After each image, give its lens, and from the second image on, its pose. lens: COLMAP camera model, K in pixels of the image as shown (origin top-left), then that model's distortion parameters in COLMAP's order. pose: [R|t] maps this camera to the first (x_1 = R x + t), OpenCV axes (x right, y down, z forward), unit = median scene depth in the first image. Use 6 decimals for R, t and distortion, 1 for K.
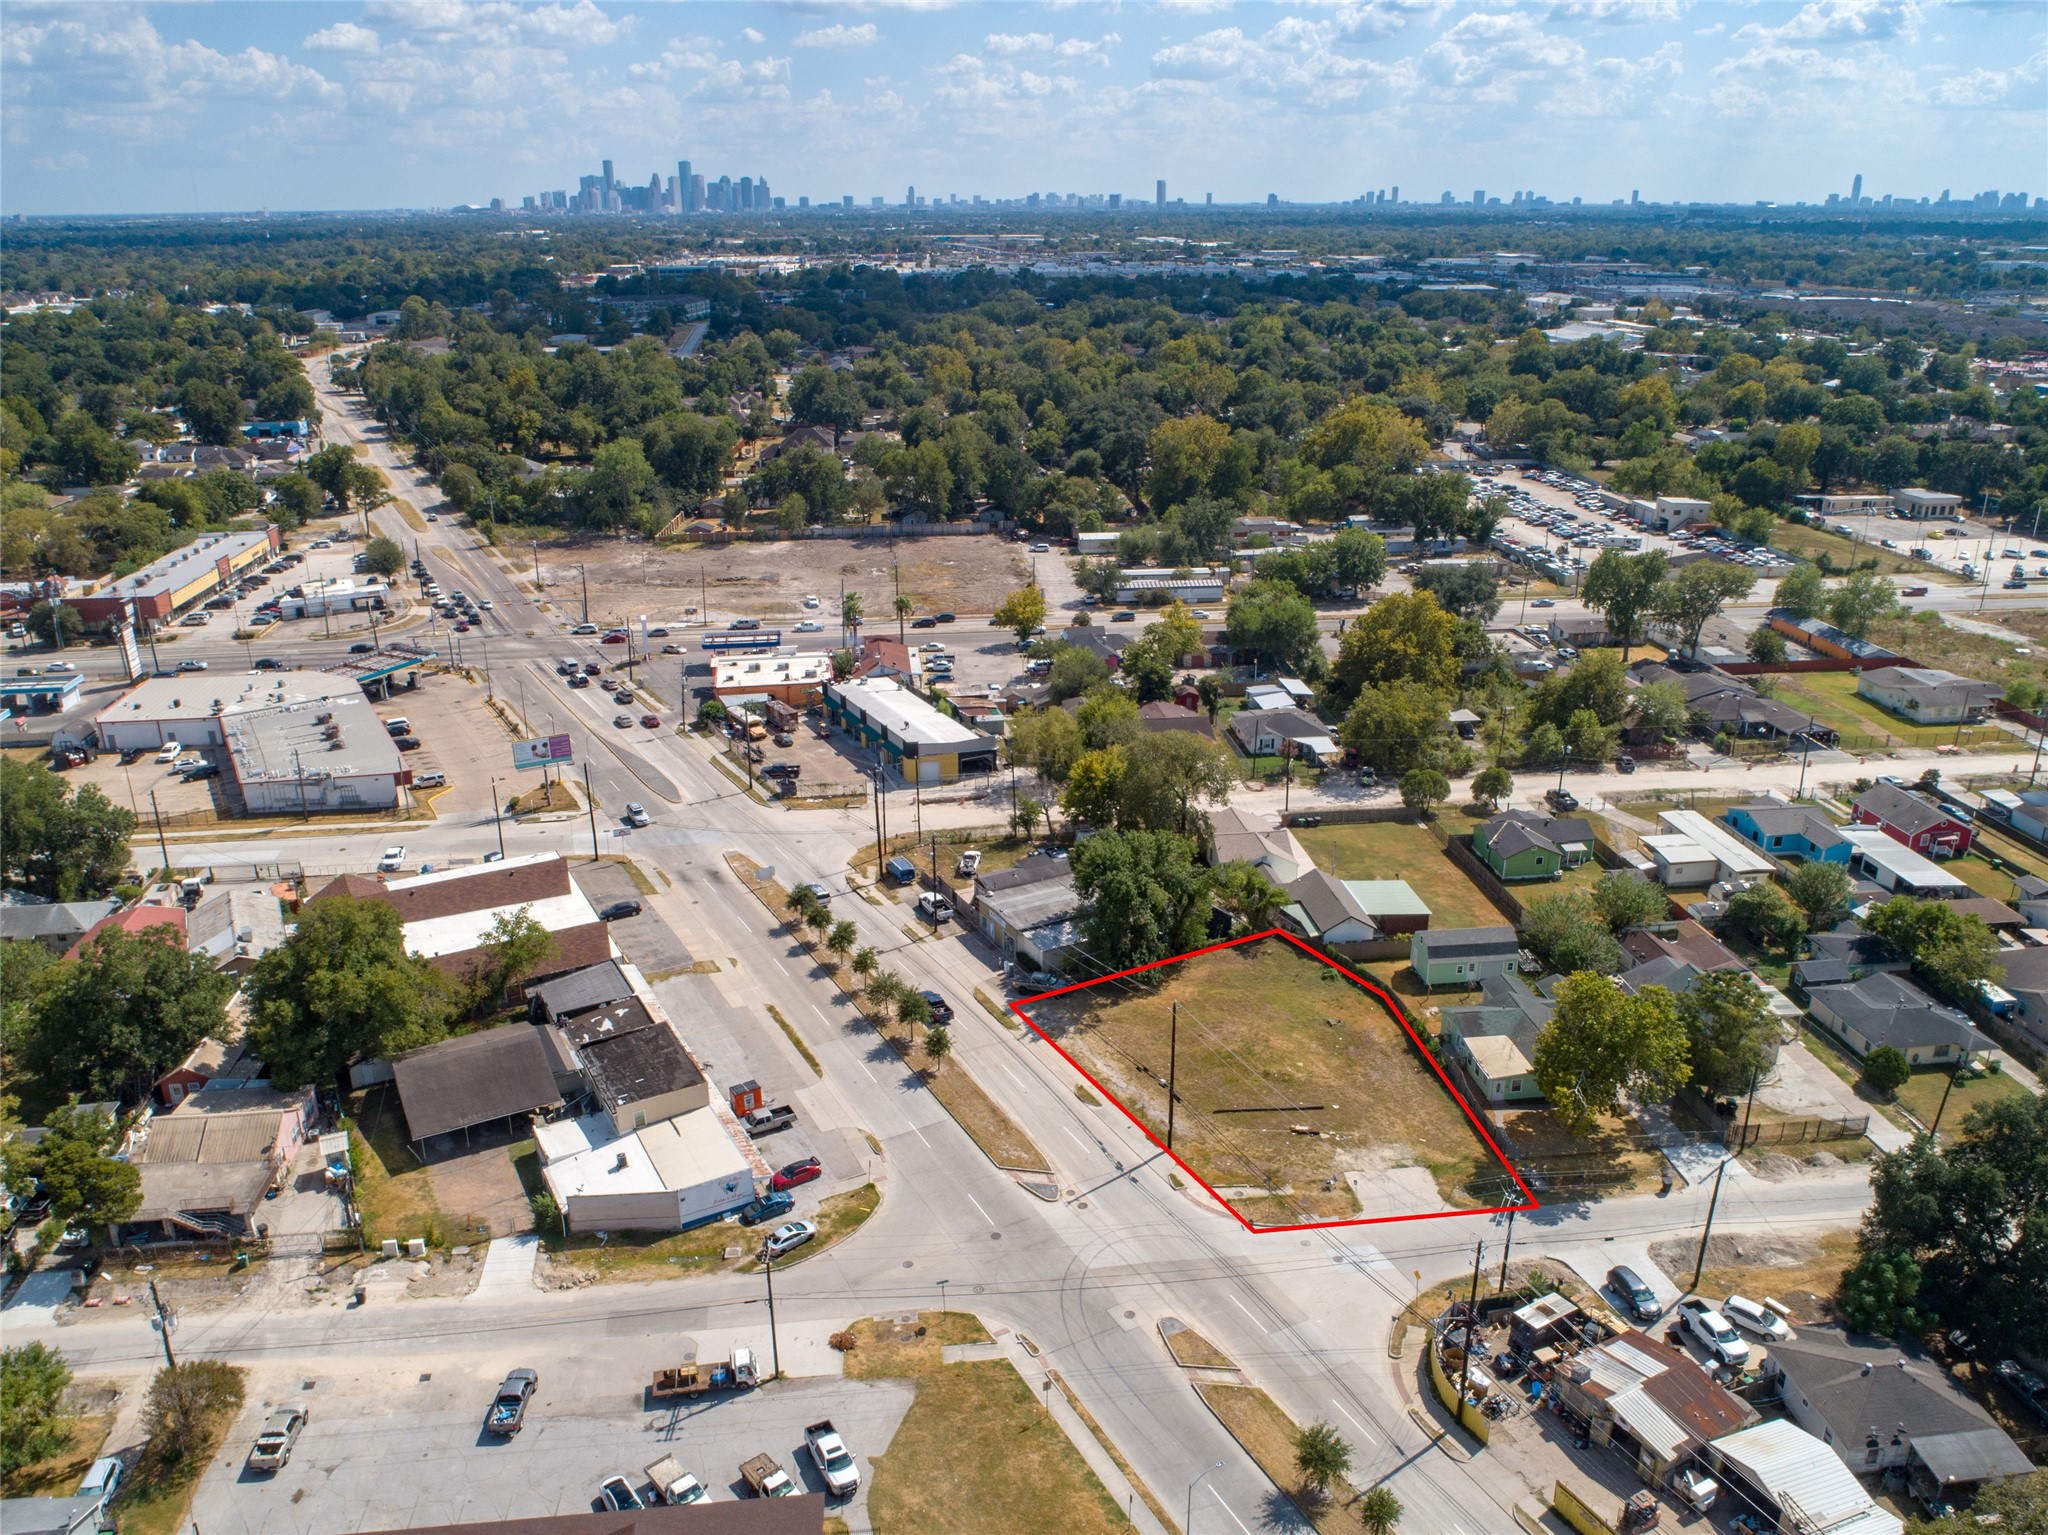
lens RADIAL K [[1539.4, 0, 1029.3], [0, 1539.4, 769.6], [0, 0, 1]] dist [-0.027712, 0.010363]
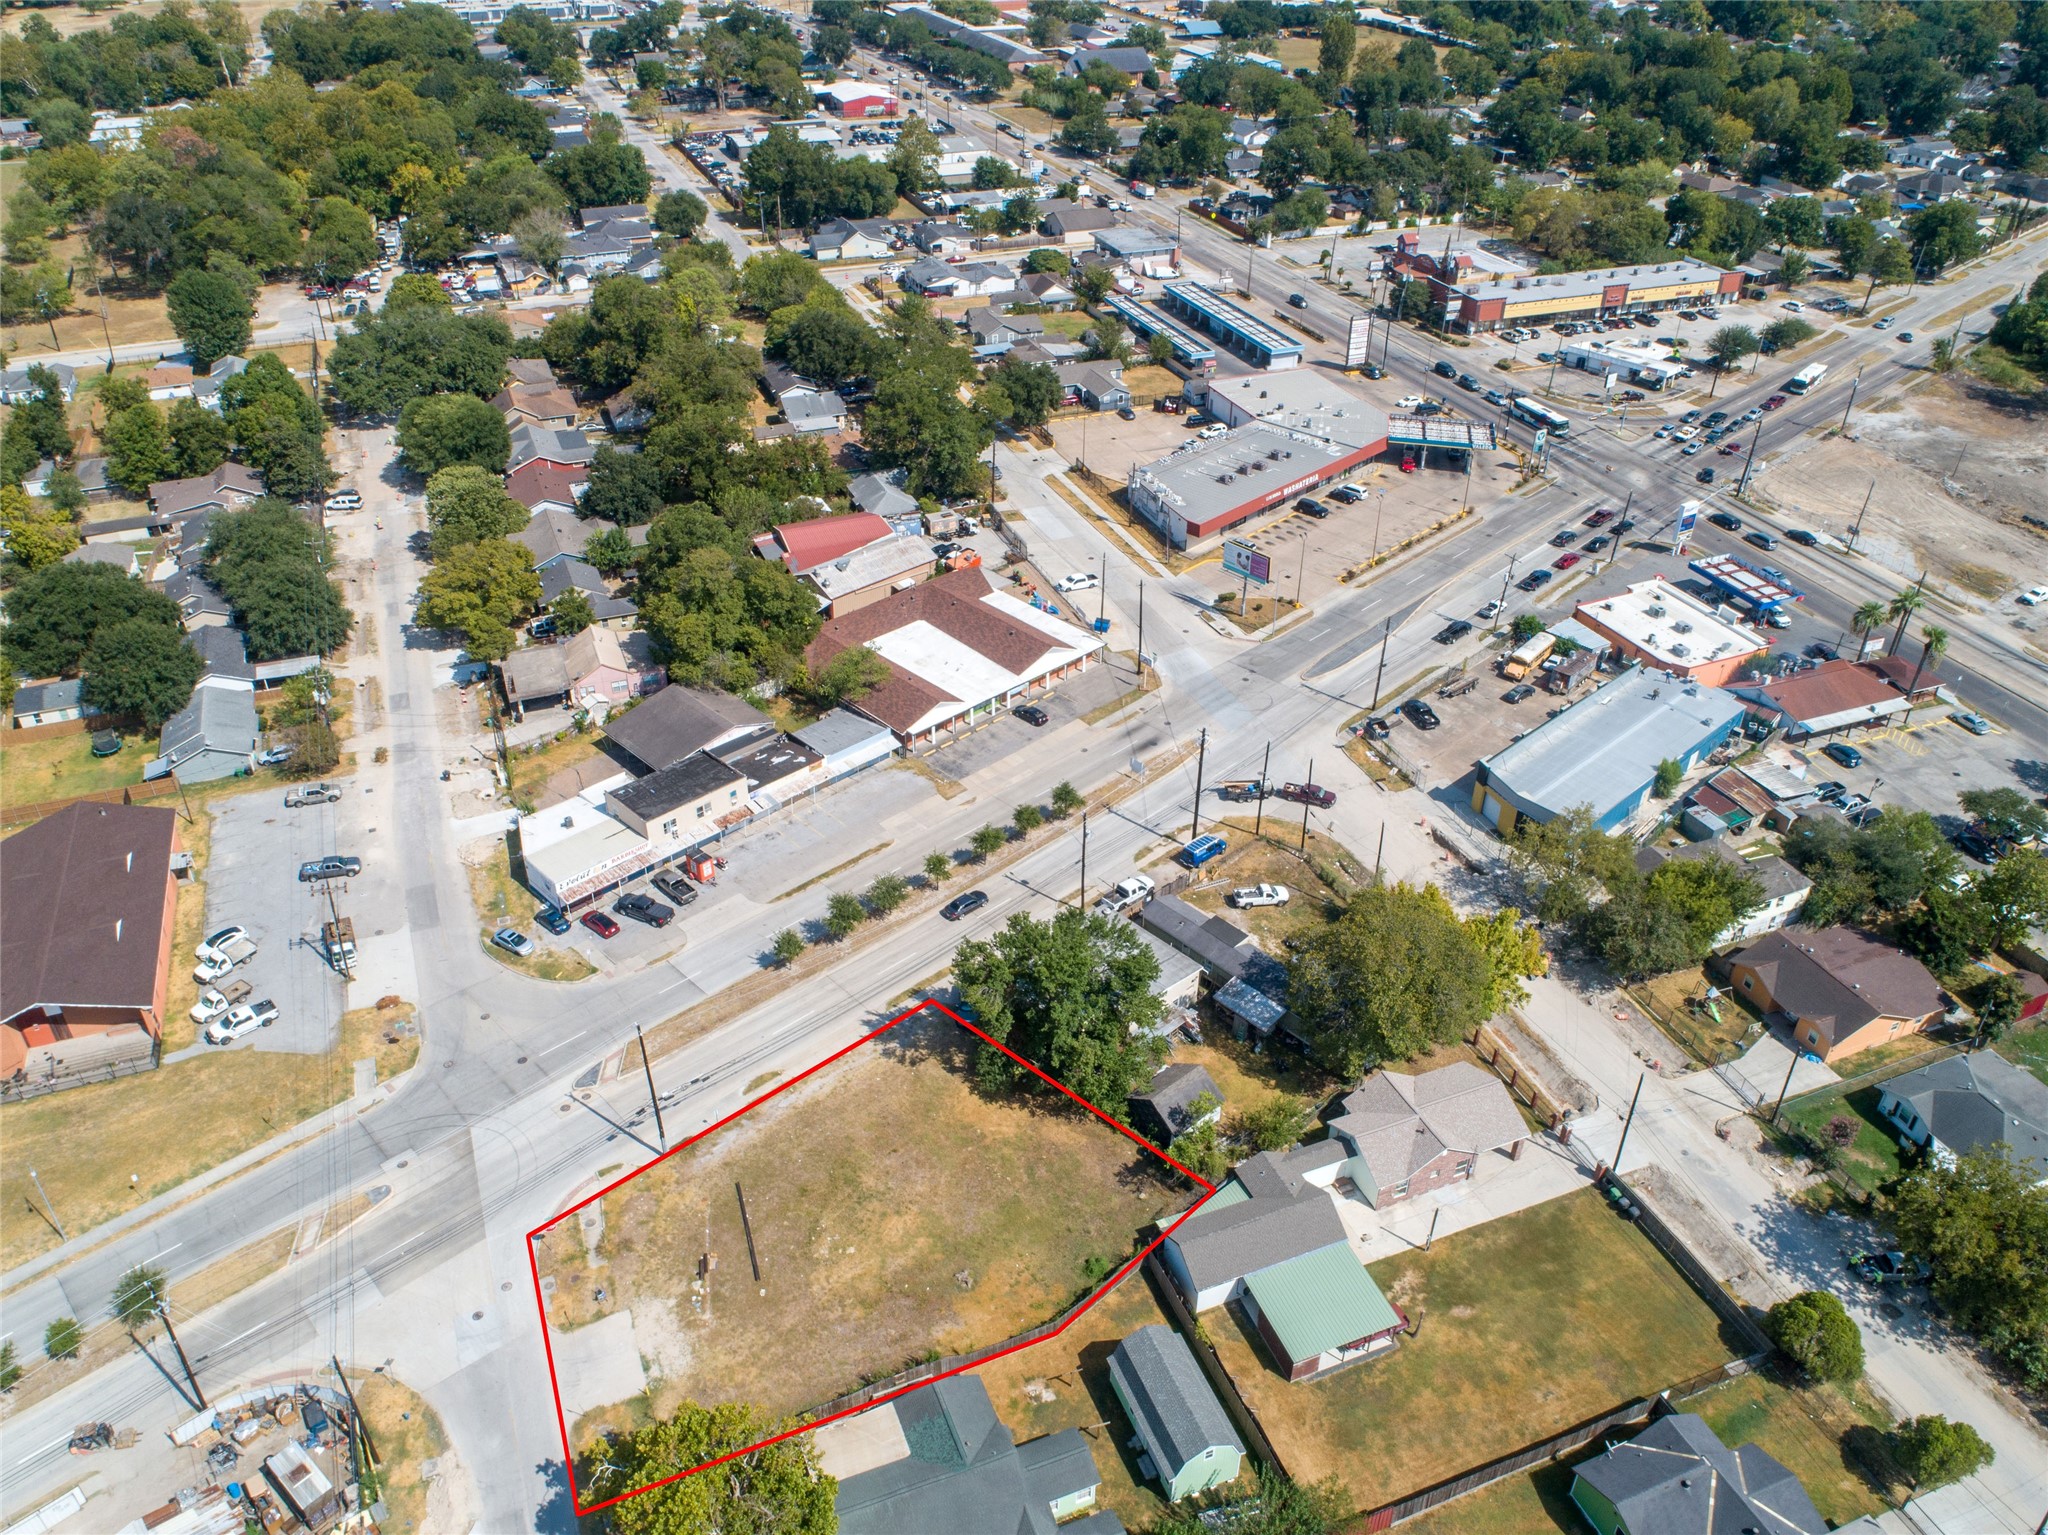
lens RADIAL K [[1539.4, 0, 1029.3], [0, 1539.4, 769.6], [0, 0, 1]] dist [-0.027712, 0.010363]
pose [[0.258200, 0.535637, -0.804006, 0.492281], [-0.346875, 0.828131, 0.440313, -0.279324], [0.901671, 0.165201, 0.399623, 0.497273]]
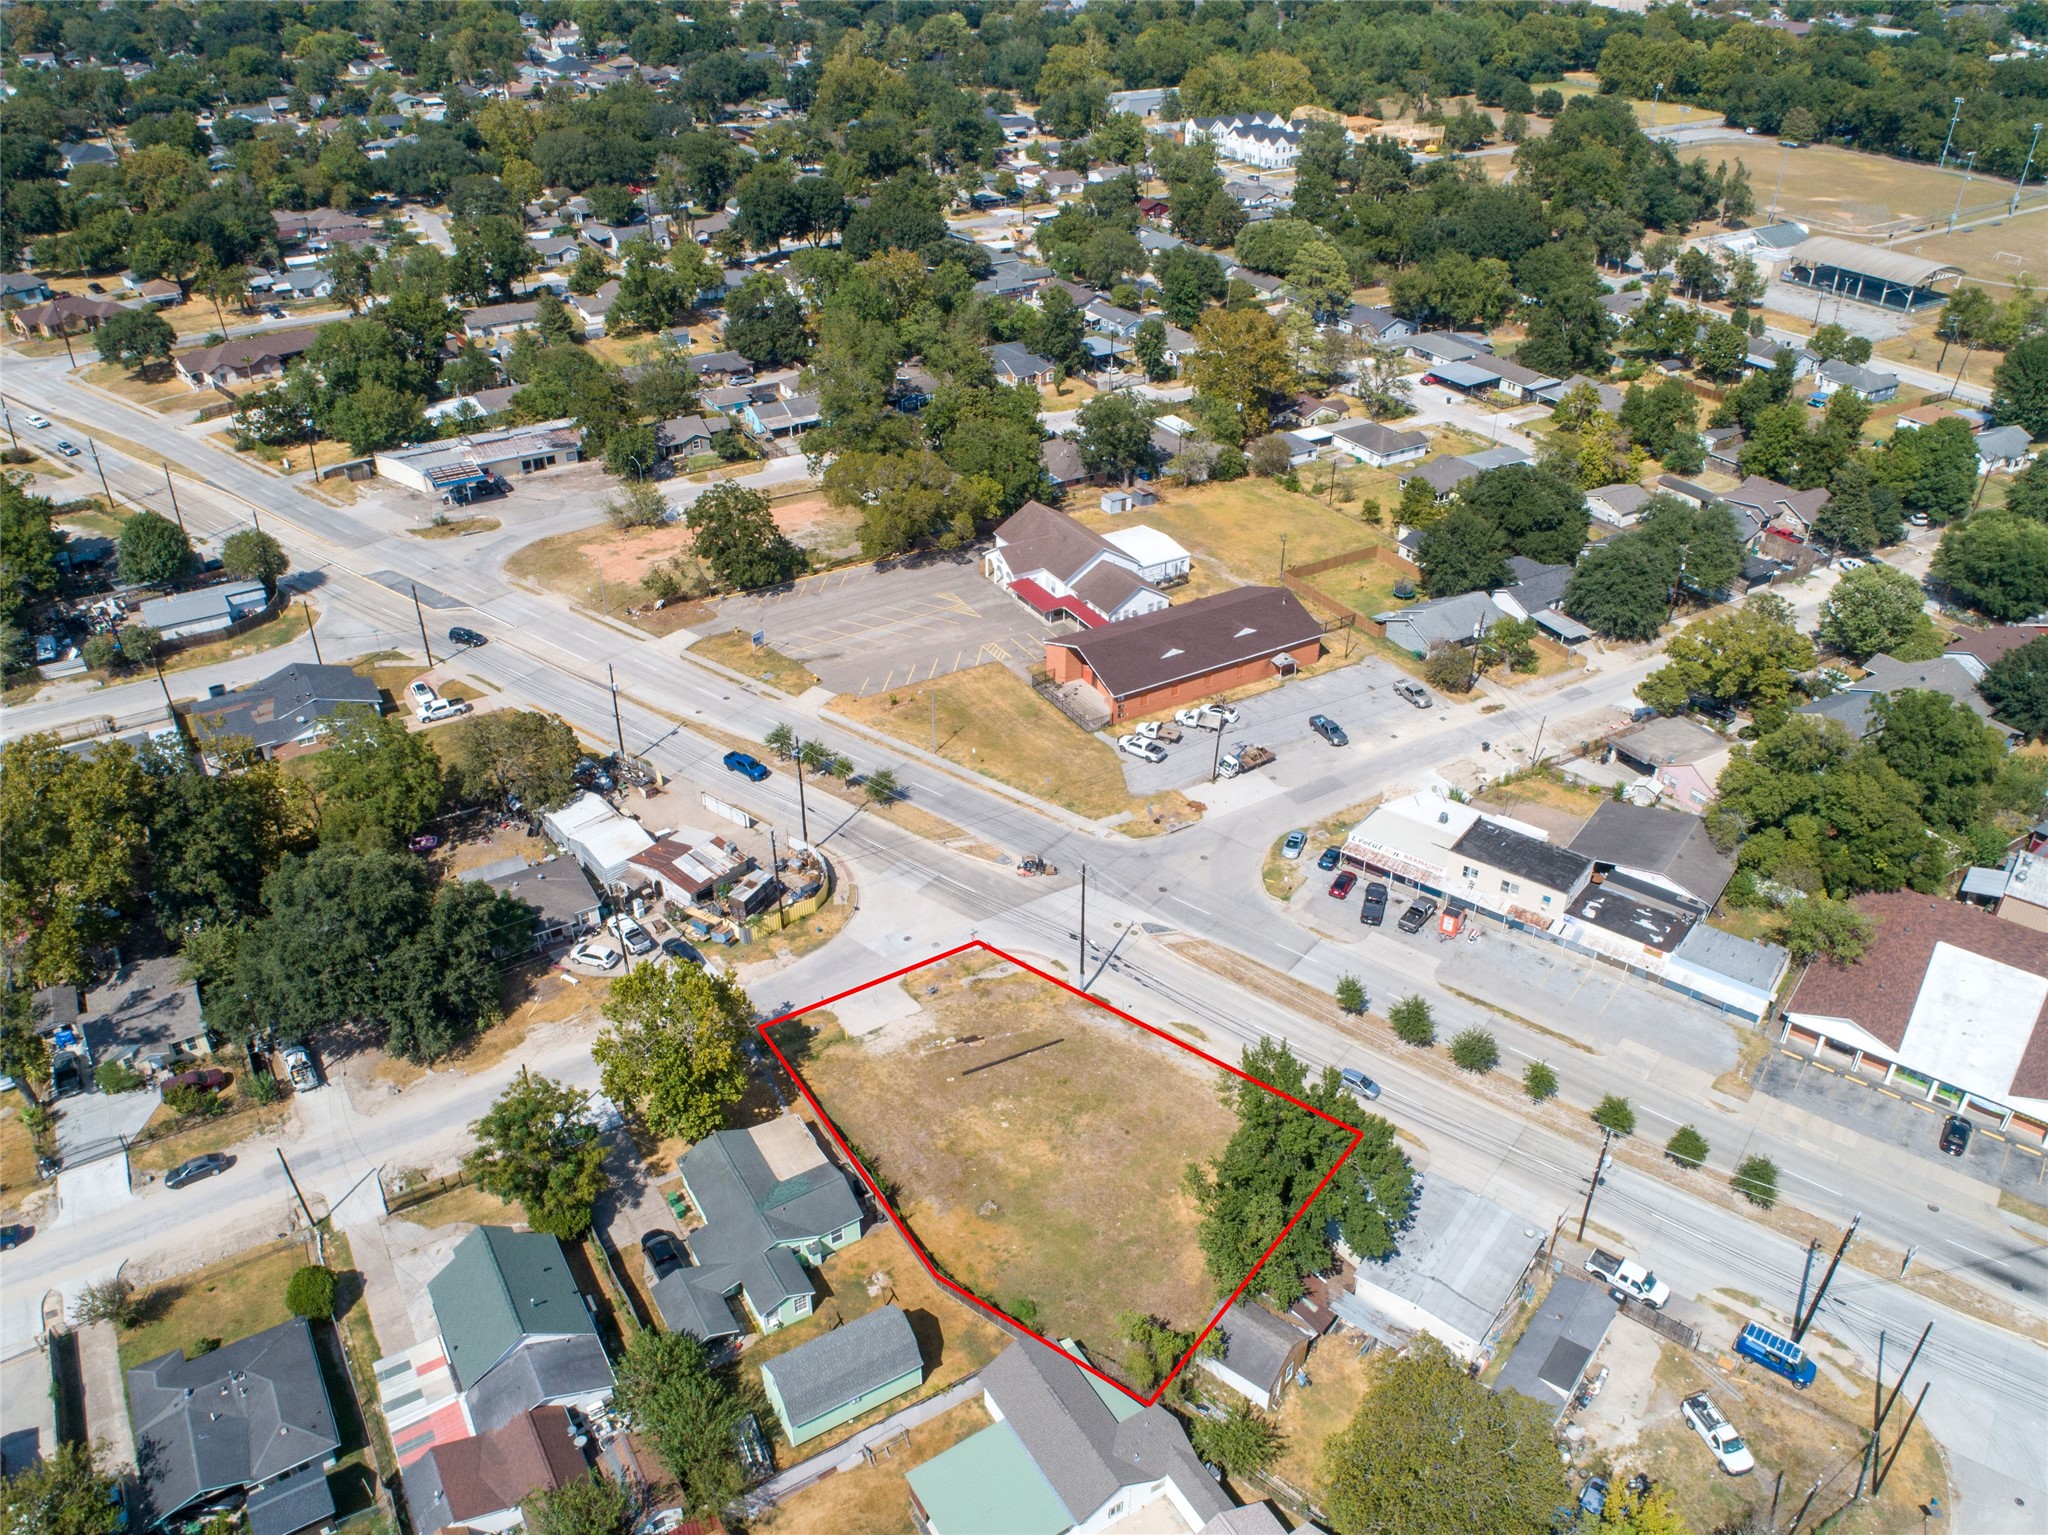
lens RADIAL K [[1539.4, 0, 1029.3], [0, 1539.4, 769.6], [0, 0, 1]] dist [-0.027712, 0.010363]
pose [[-0.913036, 0.219055, -0.344063, 0.292523], [-0.142606, 0.618863, 0.772446, -0.430232], [0.382136, 0.754337, -0.533805, 0.914242]]
